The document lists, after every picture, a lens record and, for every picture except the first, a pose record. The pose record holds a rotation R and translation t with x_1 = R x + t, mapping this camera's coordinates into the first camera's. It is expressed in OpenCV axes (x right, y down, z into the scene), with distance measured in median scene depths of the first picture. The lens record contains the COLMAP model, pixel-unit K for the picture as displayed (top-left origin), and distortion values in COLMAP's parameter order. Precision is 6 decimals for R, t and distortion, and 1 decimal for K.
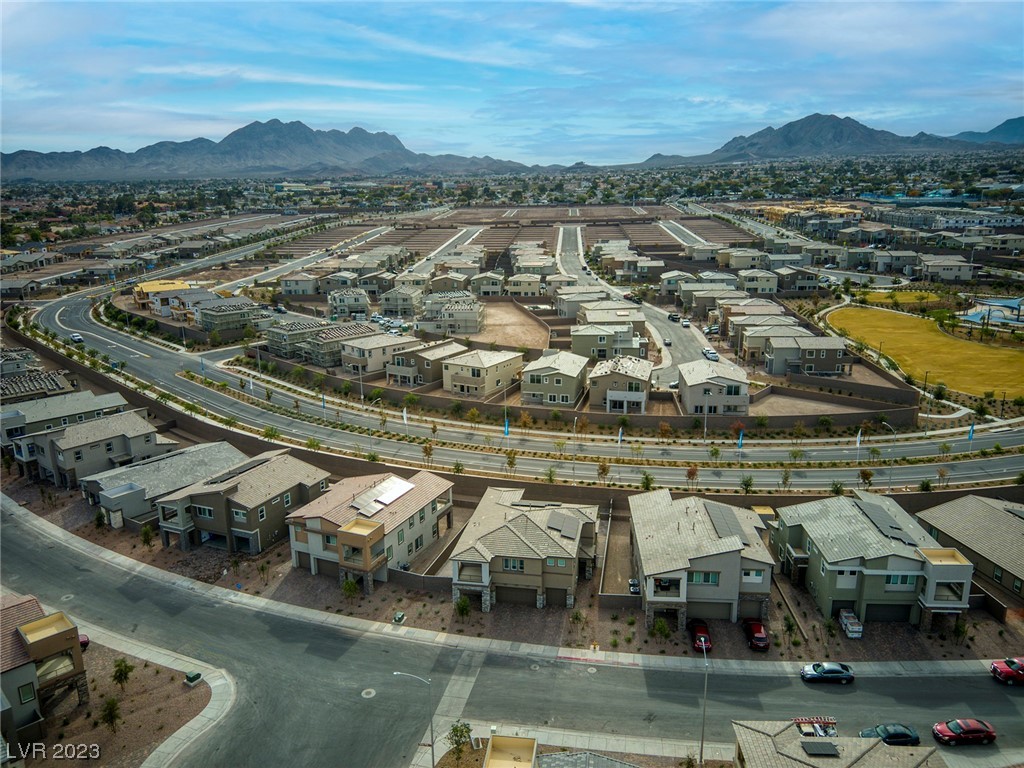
lens RADIAL K [[762.3, 0, 511.7], [0, 762.3, 381.3], [0, 0, 1]] dist [0.086975, -0.115604]
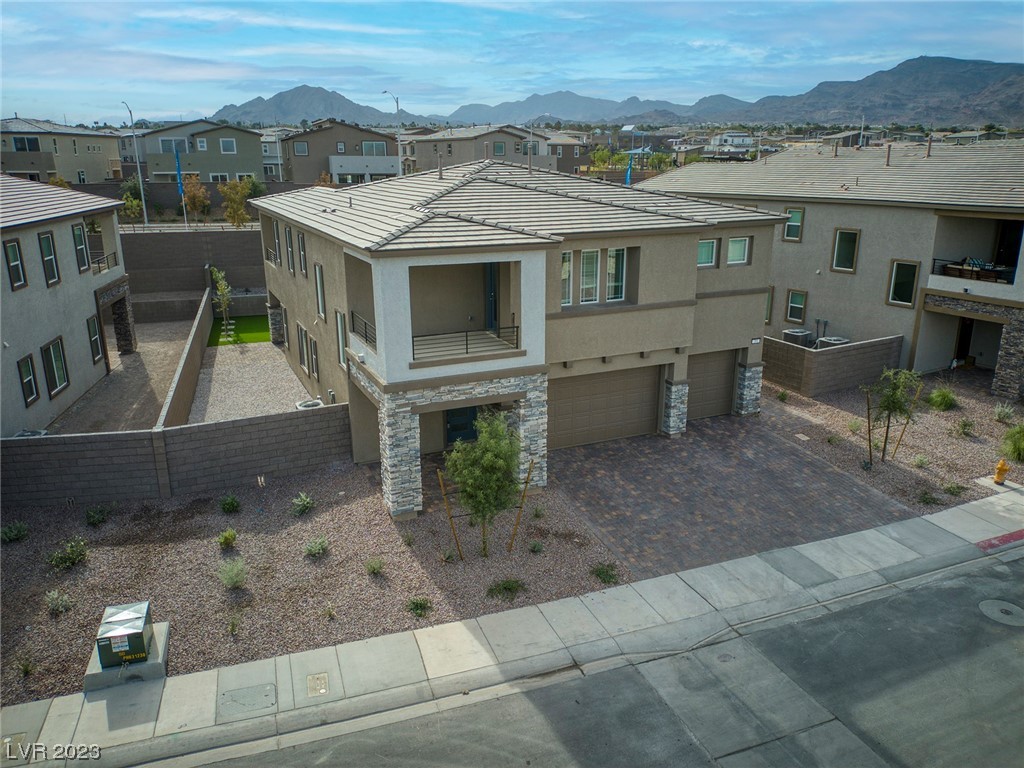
lens RADIAL K [[762.3, 0, 512.7], [0, 762.3, 384.2], [0, 0, 1]] dist [0.086975, -0.115604]
pose [[0.819004, -0.153150, 0.552971, -0.135567], [0.135239, 0.988094, 0.073358, 0.212456], [-0.557622, 0.014703, 0.829965, 0.685632]]
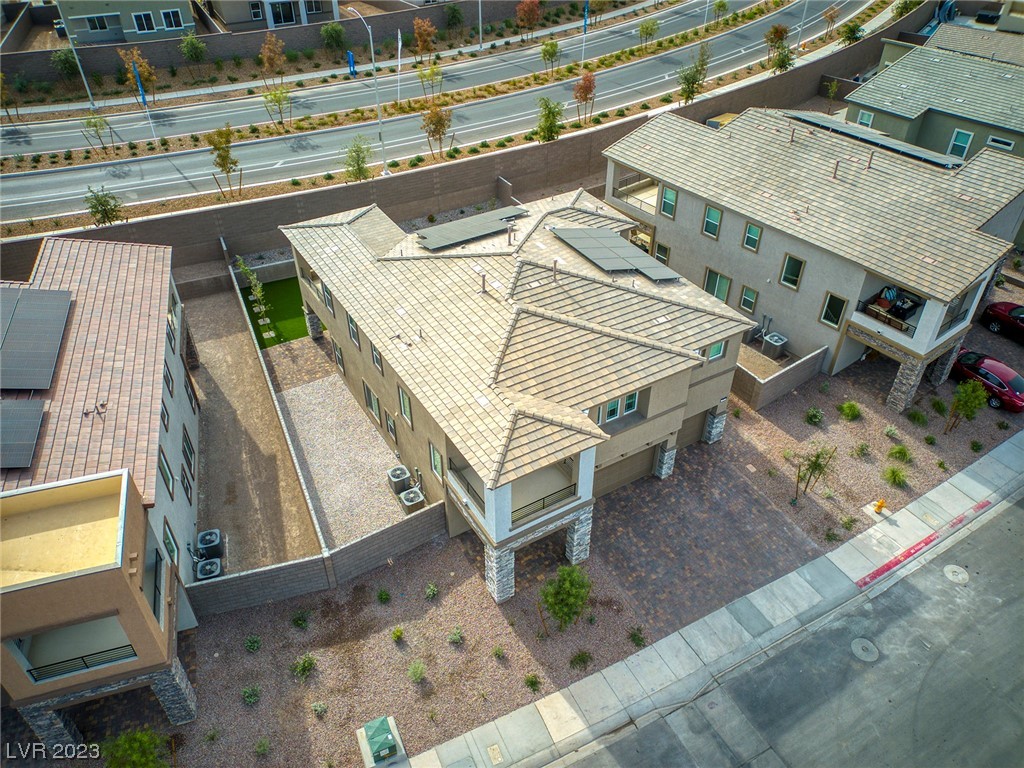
lens RADIAL K [[762.3, 0, 511.3], [0, 762.3, 384.7], [0, 0, 1]] dist [0.086975, -0.115604]
pose [[0.748804, -0.402280, 0.526748, -0.174106], [0.157631, 0.880028, 0.447999, 0.060508], [-0.643774, -0.252432, 0.722380, 0.667409]]
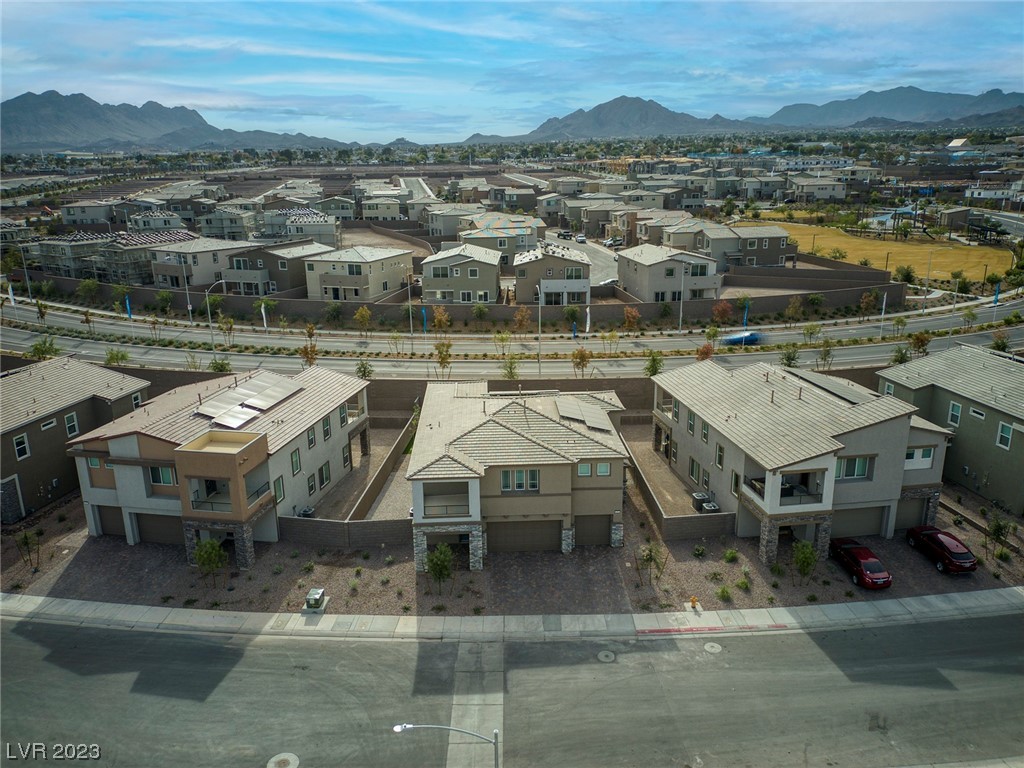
lens RADIAL K [[762.3, 0, 511.2], [0, 762.3, 382.2], [0, 0, 1]] dist [0.086975, -0.115604]
pose [[0.974779, -0.061406, 0.214558, -0.100632], [0.056528, 0.997985, 0.028805, 0.127706], [-0.215895, -0.015950, 0.976286, 0.387348]]
